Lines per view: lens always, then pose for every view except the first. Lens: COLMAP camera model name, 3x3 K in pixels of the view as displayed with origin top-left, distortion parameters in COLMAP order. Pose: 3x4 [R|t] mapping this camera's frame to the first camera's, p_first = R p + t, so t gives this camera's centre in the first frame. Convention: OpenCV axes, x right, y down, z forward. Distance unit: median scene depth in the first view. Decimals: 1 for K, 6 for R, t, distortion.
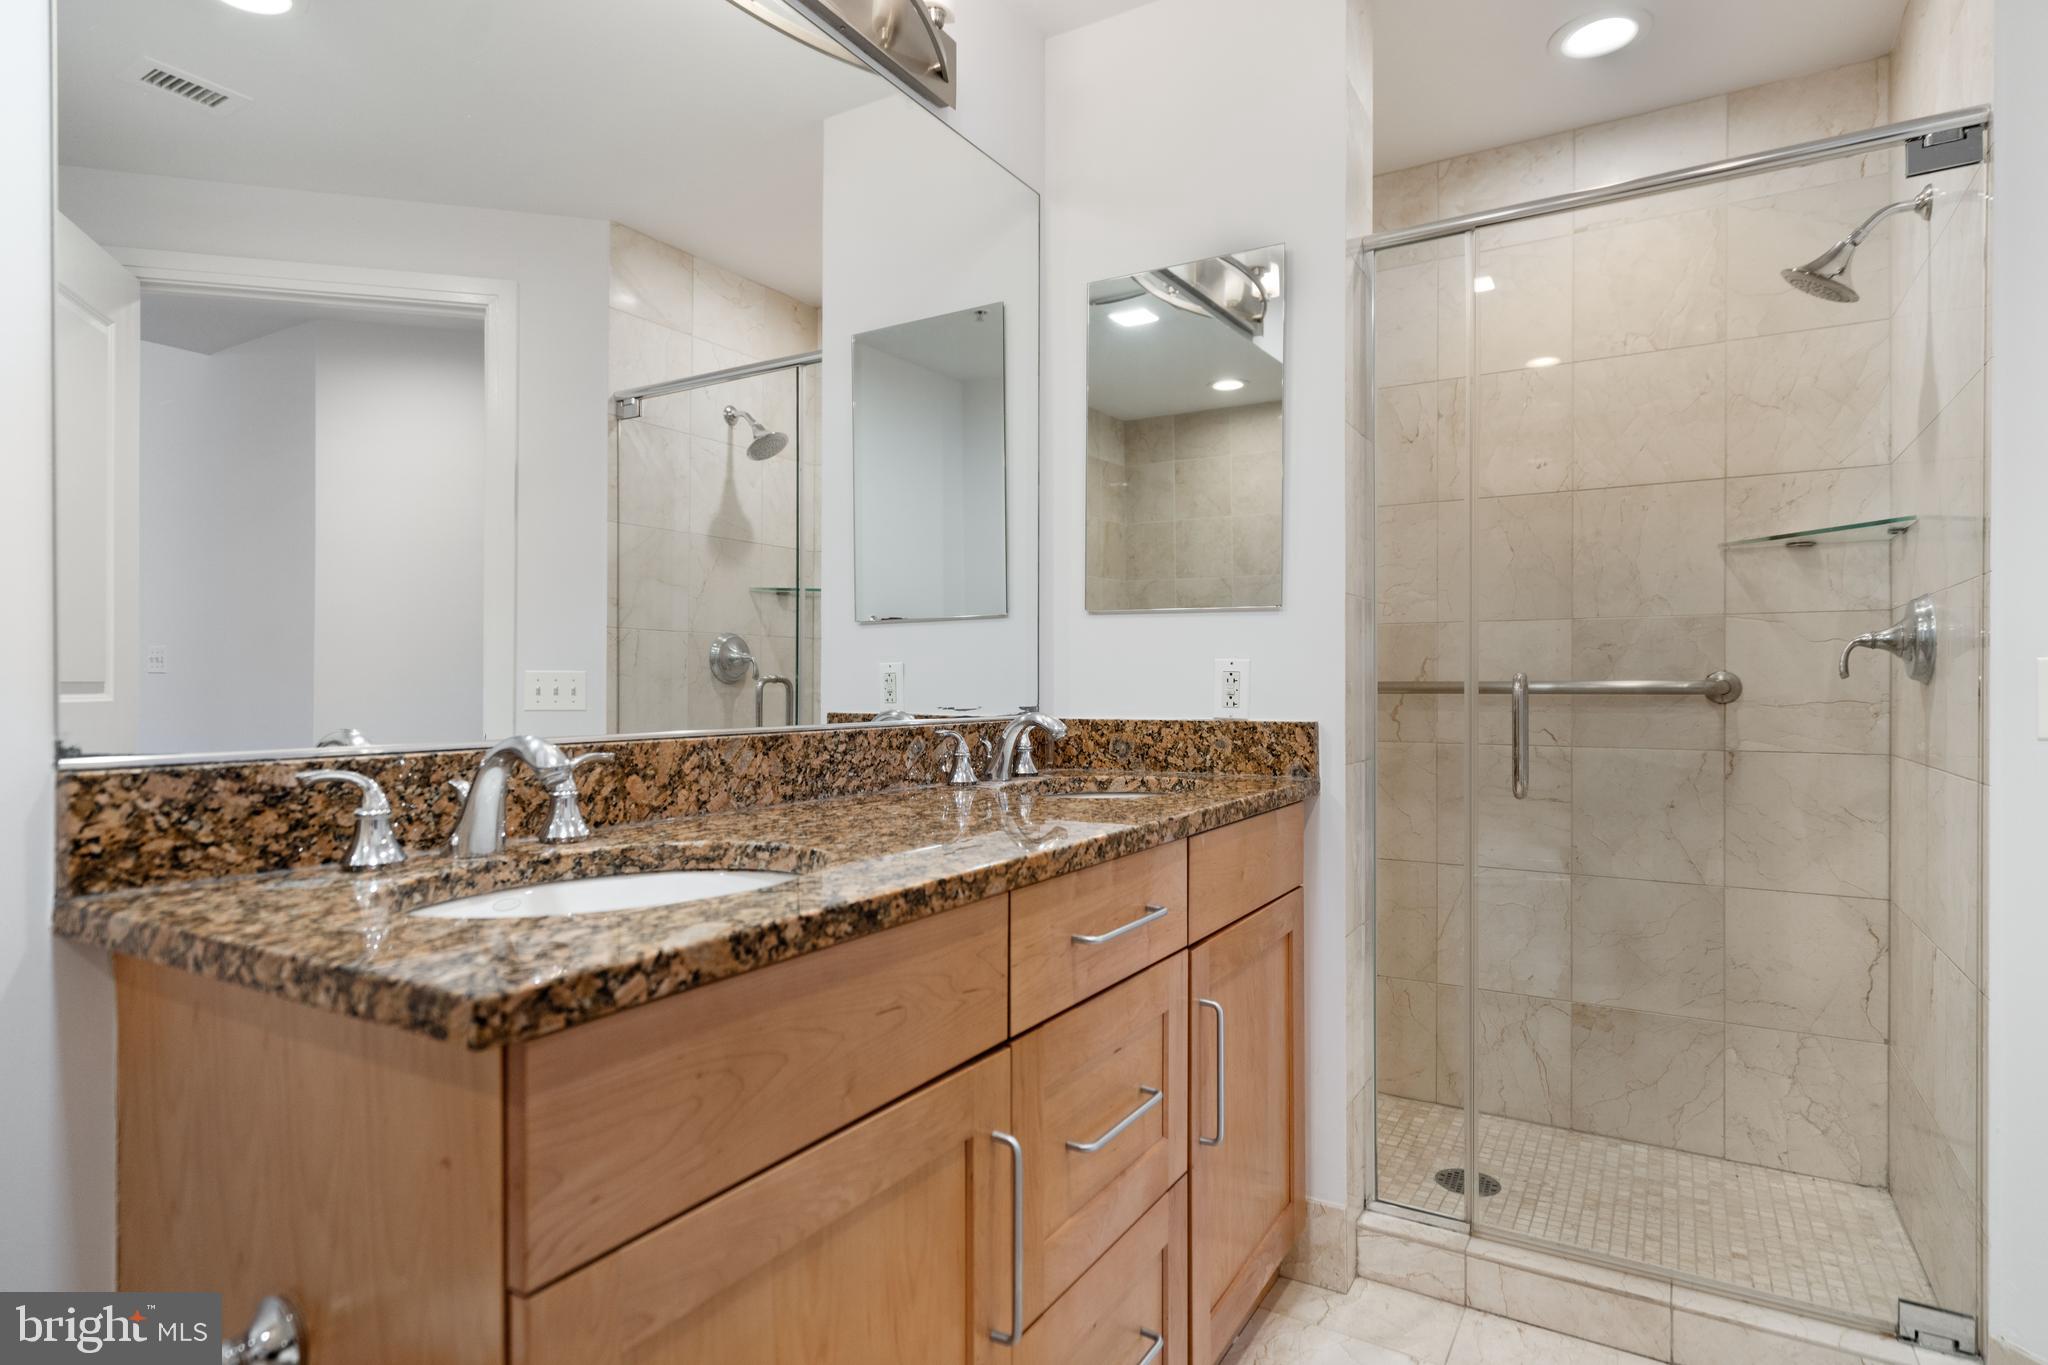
lens RADIAL K [[1094.2, 0, 1023.1], [0, 1094.2, 676.6], [0, 0, 1]] dist [0.002462, -0.000080]
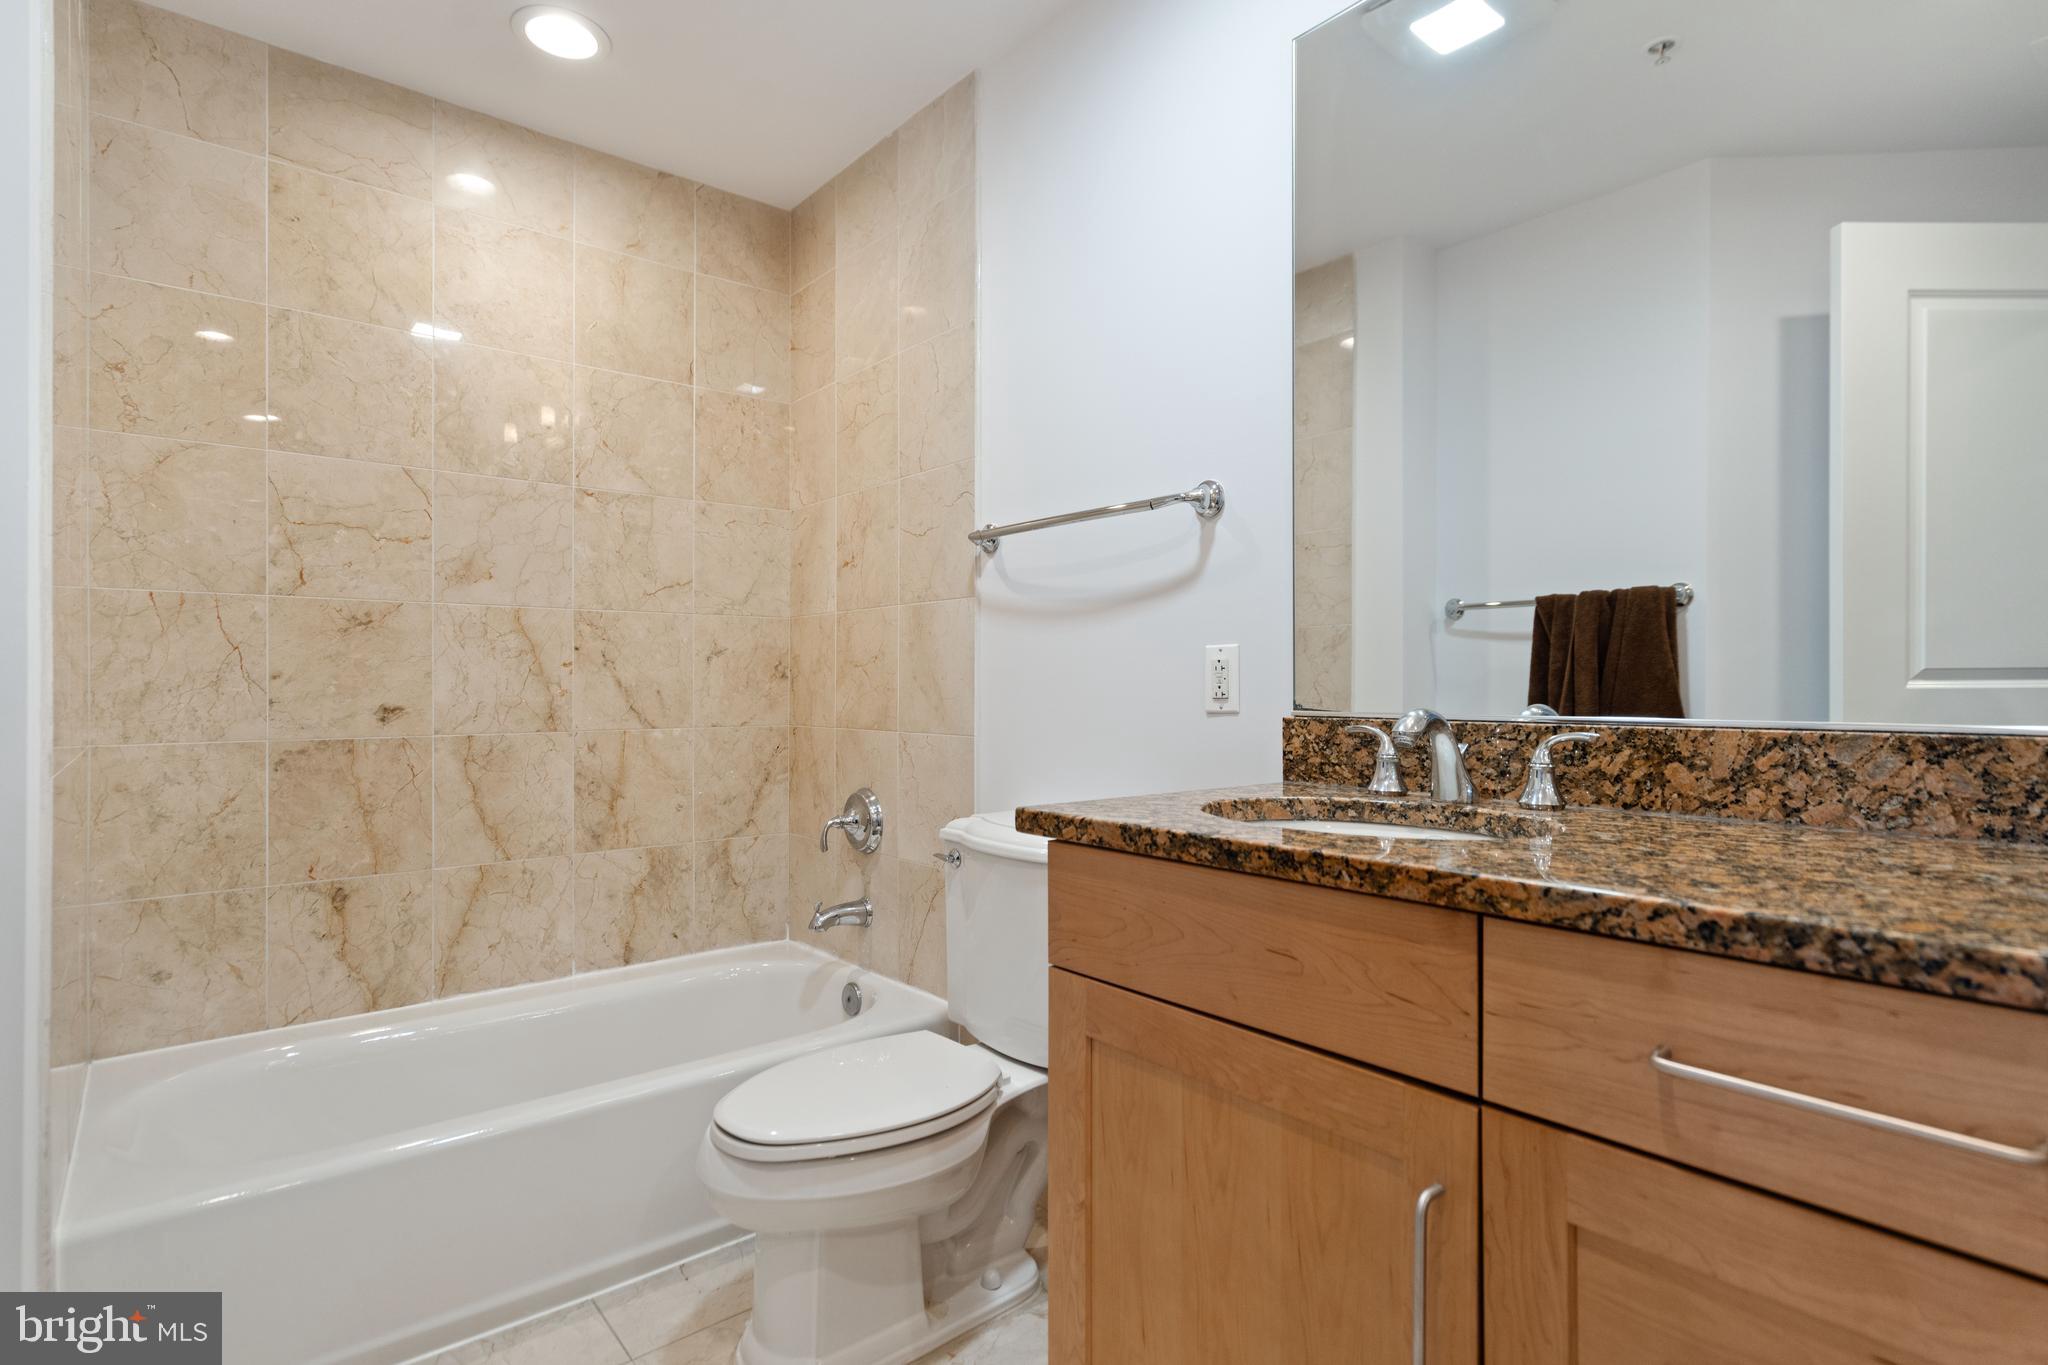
lens RADIAL K [[1015.6, 0, 1024.4], [0, 1015.6, 690.0], [0, 0, 1]] dist [-0.002695, -0.000082]
pose [[-0.323886, 0.005143, -0.946082, 0.814052], [0.006831, 0.999972, 0.003097, 0.025997], [0.946072, -0.005459, -0.323912, 0.942133]]
